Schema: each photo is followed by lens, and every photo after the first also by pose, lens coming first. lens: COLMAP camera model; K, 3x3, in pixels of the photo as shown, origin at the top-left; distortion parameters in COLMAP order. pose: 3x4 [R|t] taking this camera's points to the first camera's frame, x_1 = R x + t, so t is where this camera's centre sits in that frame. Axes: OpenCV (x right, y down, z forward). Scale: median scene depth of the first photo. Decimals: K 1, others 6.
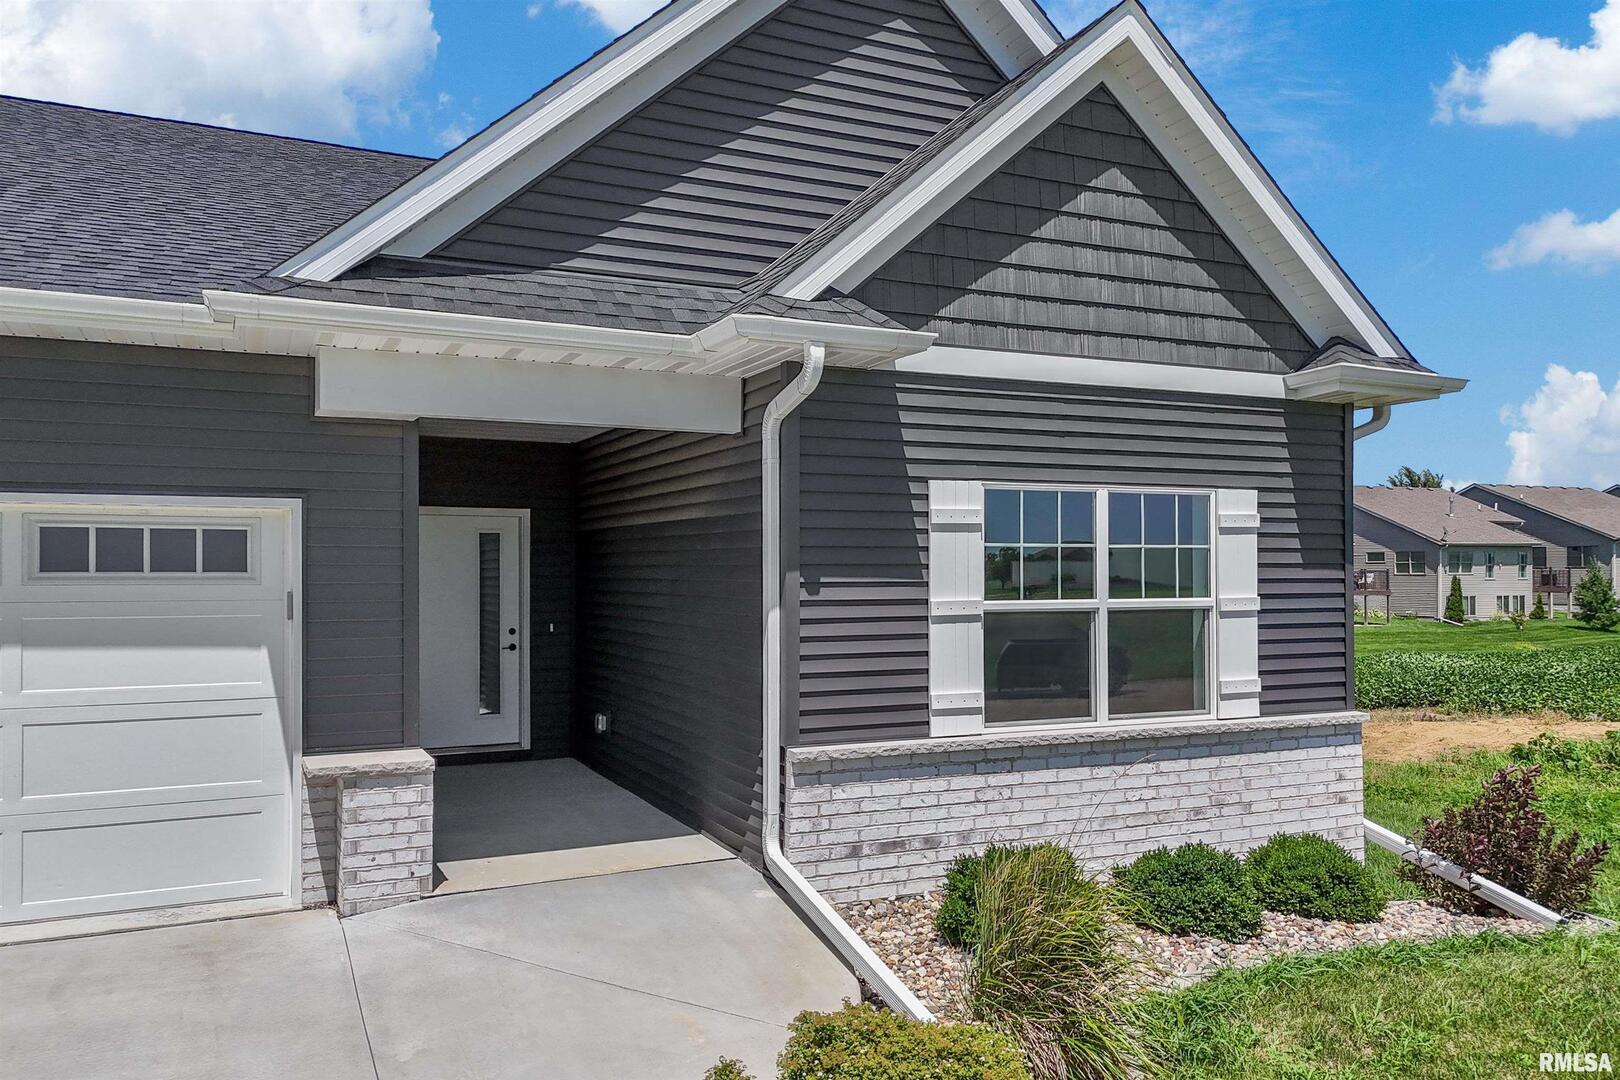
lens RADIAL K [[1195.7, 0, 810.0], [0, 1195.7, 540.0], [0, 0, 1]] dist [0.001364, -0.000803]
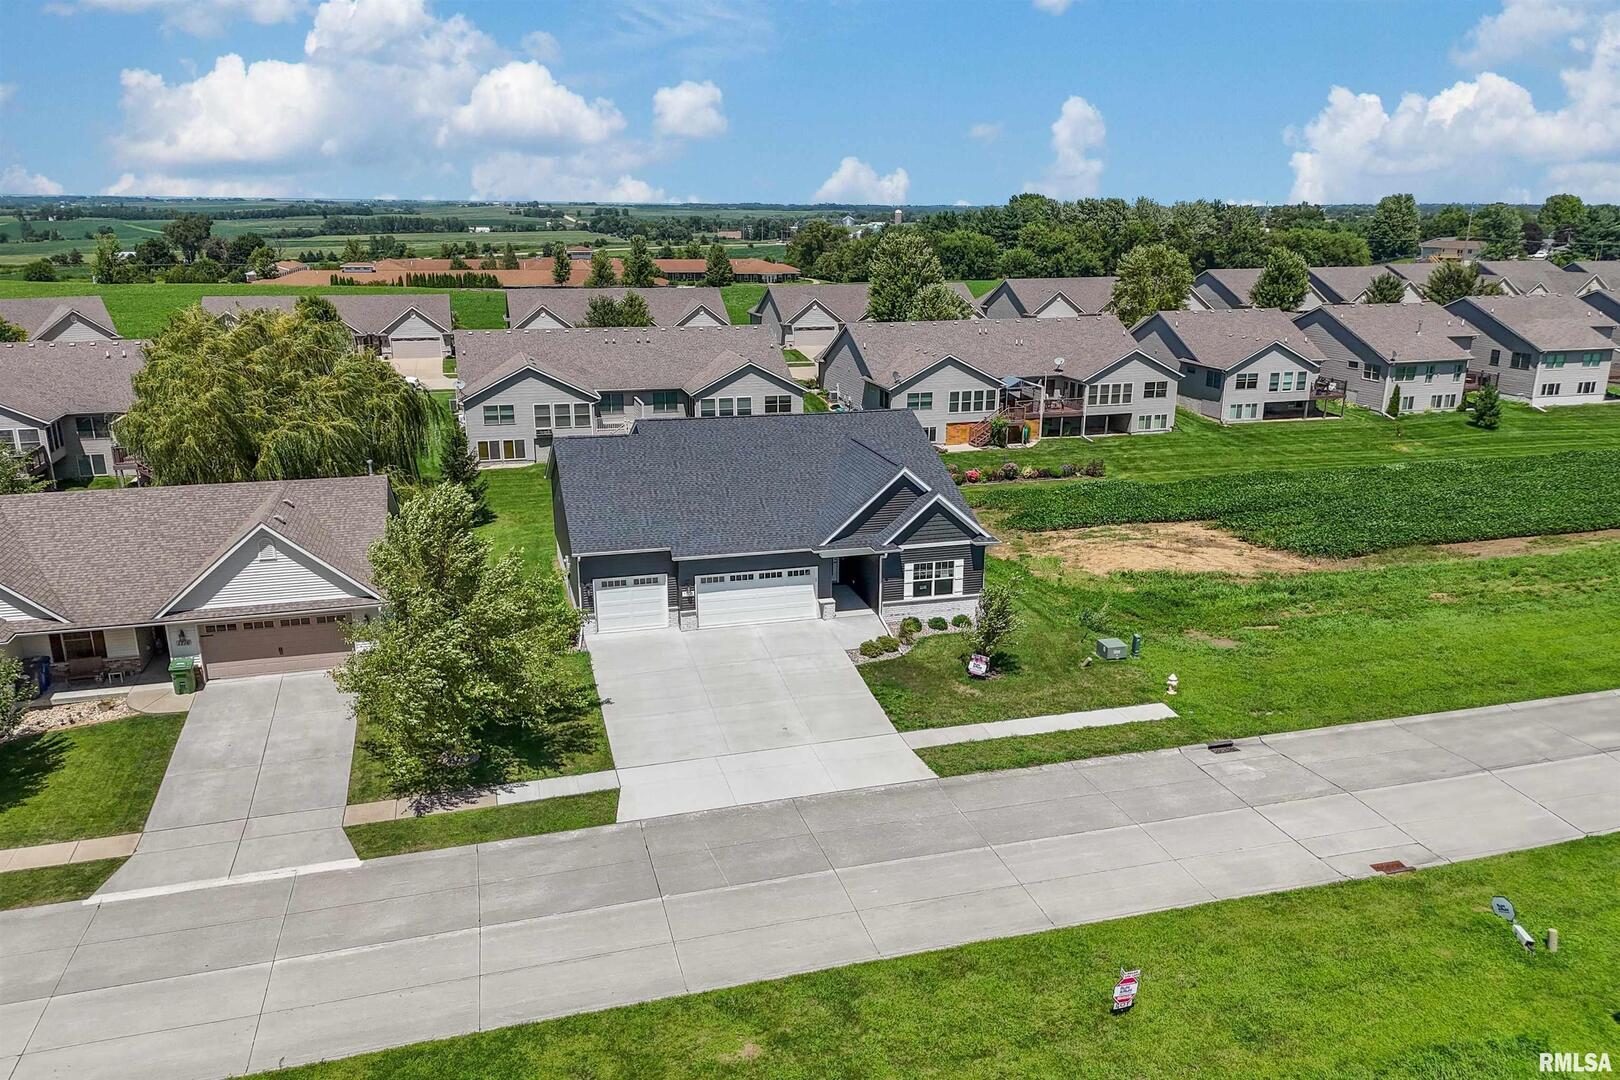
lens RADIAL K [[1195.7, 0, 810.0], [0, 1195.7, 540.0], [0, 0, 1]] dist [0.001364, -0.000803]
pose [[0.985865, 0.052185, -0.159208, 0.580308], [-0.001337, 0.952675, 0.303986, -2.032363], [0.167537, -0.299476, 0.939279, -4.923320]]
